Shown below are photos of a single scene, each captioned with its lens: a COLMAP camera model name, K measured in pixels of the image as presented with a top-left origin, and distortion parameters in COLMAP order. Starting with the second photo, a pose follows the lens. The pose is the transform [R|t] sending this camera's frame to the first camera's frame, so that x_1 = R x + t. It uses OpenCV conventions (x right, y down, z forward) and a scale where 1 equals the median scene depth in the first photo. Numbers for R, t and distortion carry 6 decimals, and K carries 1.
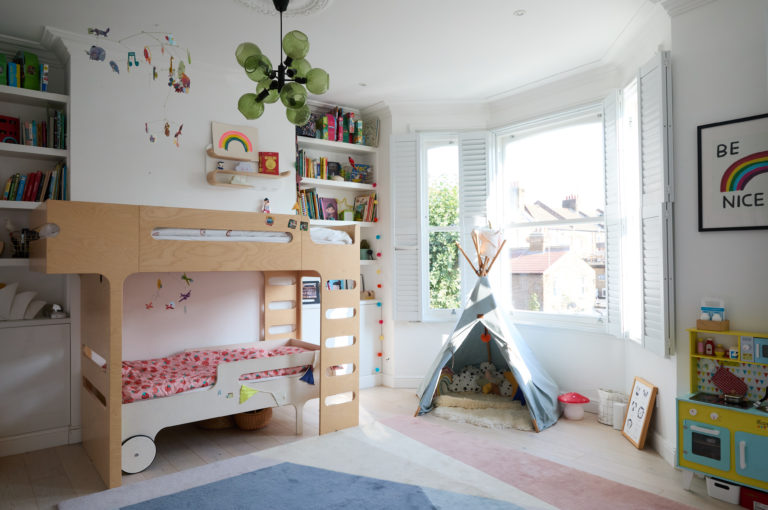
lens RADIAL K [[516.1, 0, 388.5], [0, 516.1, 256.4], [0, 0, 1]] dist [-0.004865, 0.001172]
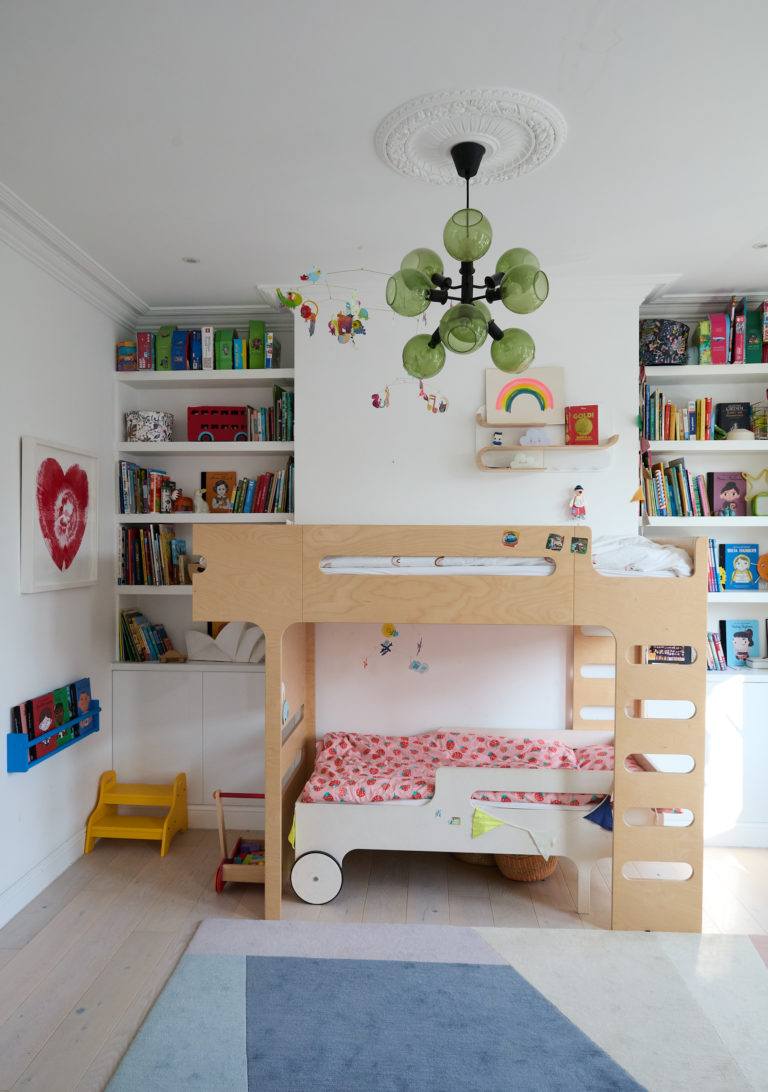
lens RADIAL K [[792.1, 0, 381.5], [0, 792.1, 554.7], [0, 0, 1]] dist [-0.003740, 0.002761]
pose [[0.731787, 0.015554, -0.681356, 0.242827], [-0.000040, 0.999741, 0.022780, -0.064070], [0.681534, -0.016642, 0.731597, 0.226666]]
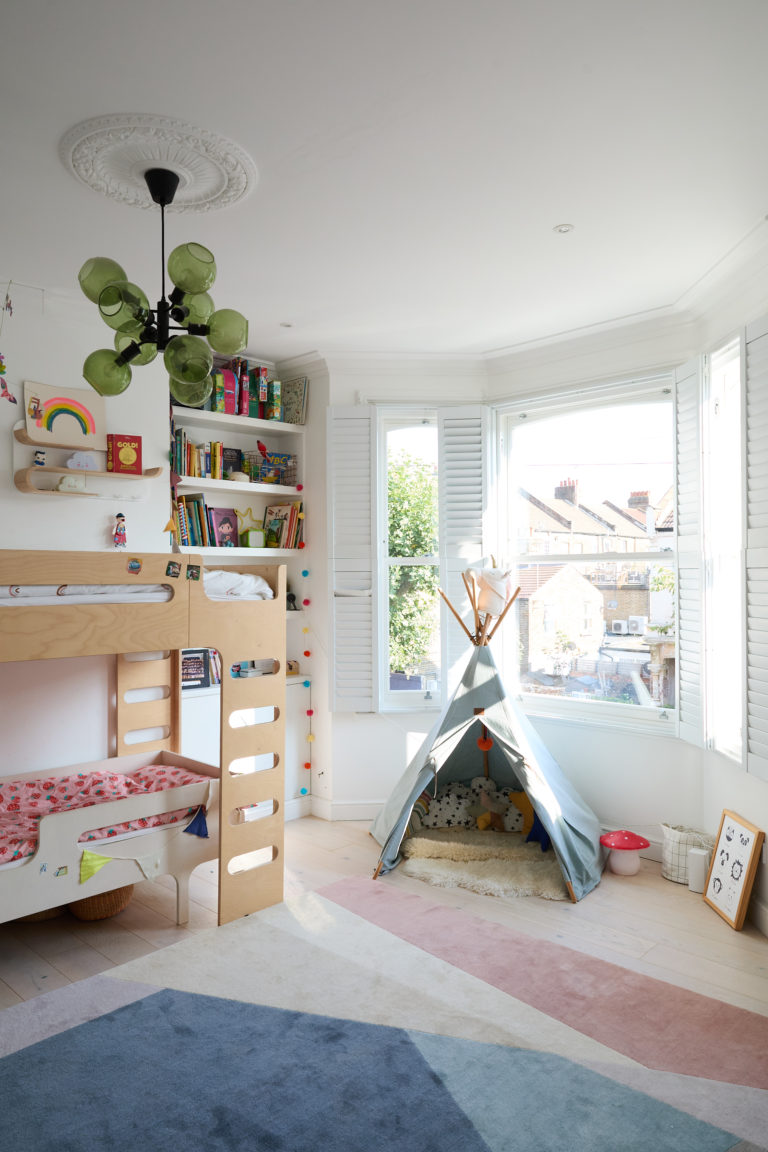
lens RADIAL K [[792.5, 0, 386.7], [0, 792.5, 577.8], [0, 0, 1]] dist [0.000034, -0.001768]
pose [[0.992517, 0.003356, 0.122061, -0.053335], [-0.005061, 0.999894, 0.013662, -0.062067], [-0.122002, -0.014178, 0.992429, 0.081555]]
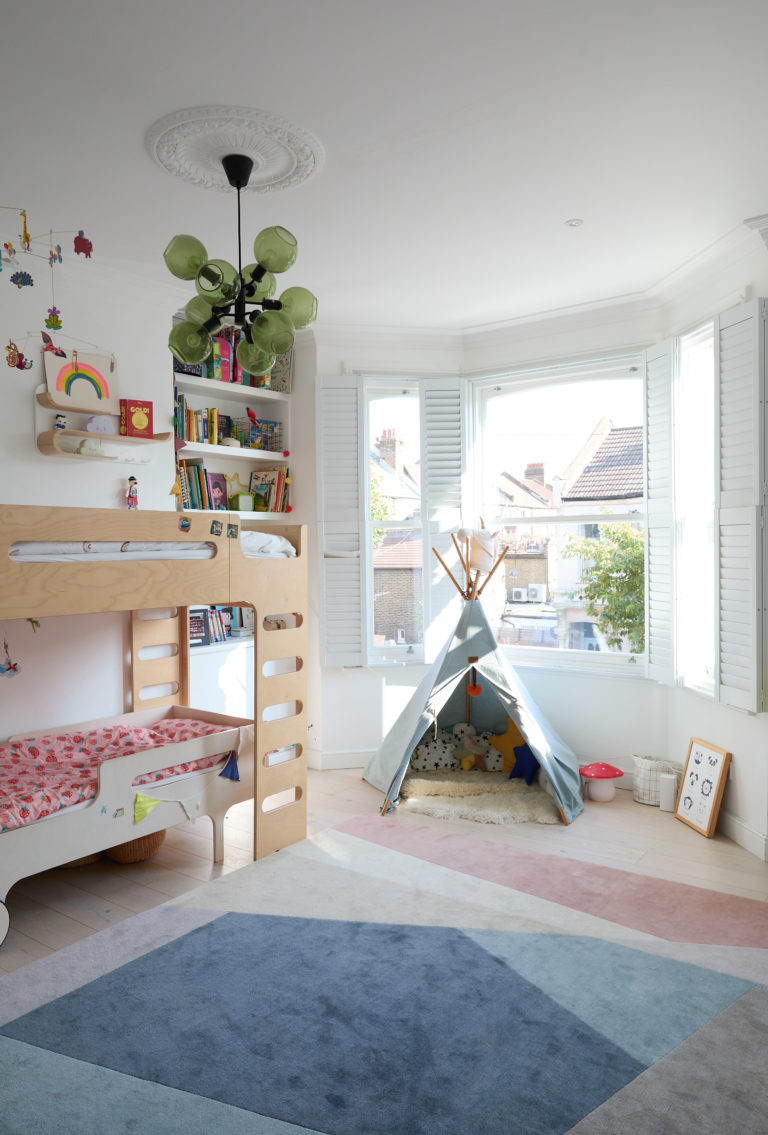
lens RADIAL K [[801.3, 0, 385.0], [0, 801.3, 566.6], [0, 0, 1]] dist [-0.003471, 0.004995]
pose [[0.968302, -0.008814, 0.249625, -0.214732], [0.000163, 0.999399, 0.034654, -0.046468], [-0.249781, -0.033515, 0.967722, 0.020210]]
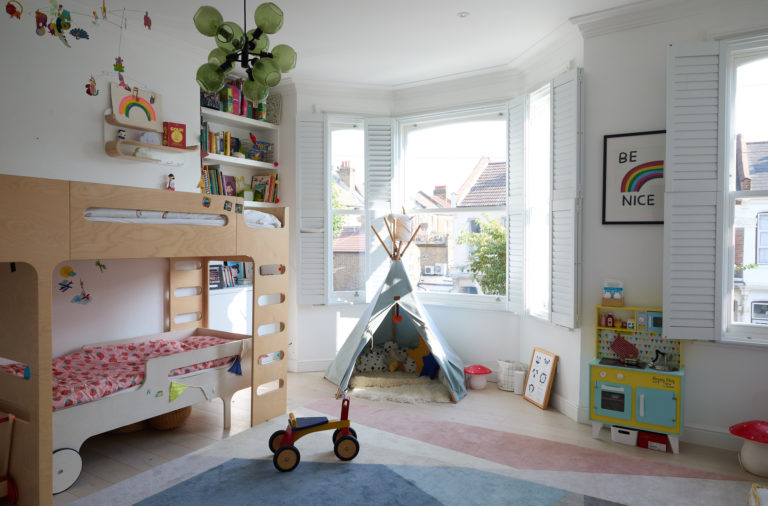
lens RADIAL K [[524.0, 0, 383.4], [0, 524.0, 252.3], [0, 0, 1]] dist [0.000036, 0.000362]
pose [[0.945944, 0.001572, 0.324327, -0.211820], [-0.012947, 0.999374, 0.032917, -0.012728], [-0.324072, -0.035337, 0.945372, 0.011429]]
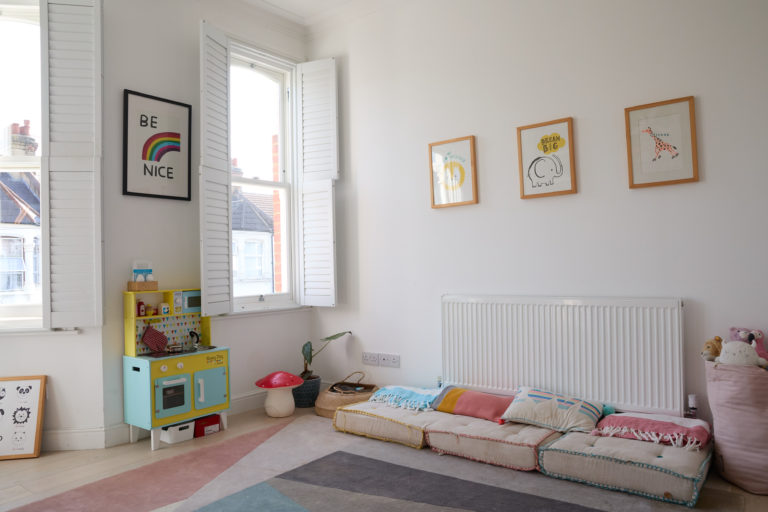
lens RADIAL K [[554.9, 0, 382.8], [0, 554.9, 256.2], [0, 0, 1]] dist [-0.091389, 0.075221]
pose [[-0.232745, 0.034136, 0.971939, -0.409197], [0.017400, 0.999370, -0.030933, 0.086941], [-0.972382, 0.009712, -0.233192, 0.596042]]
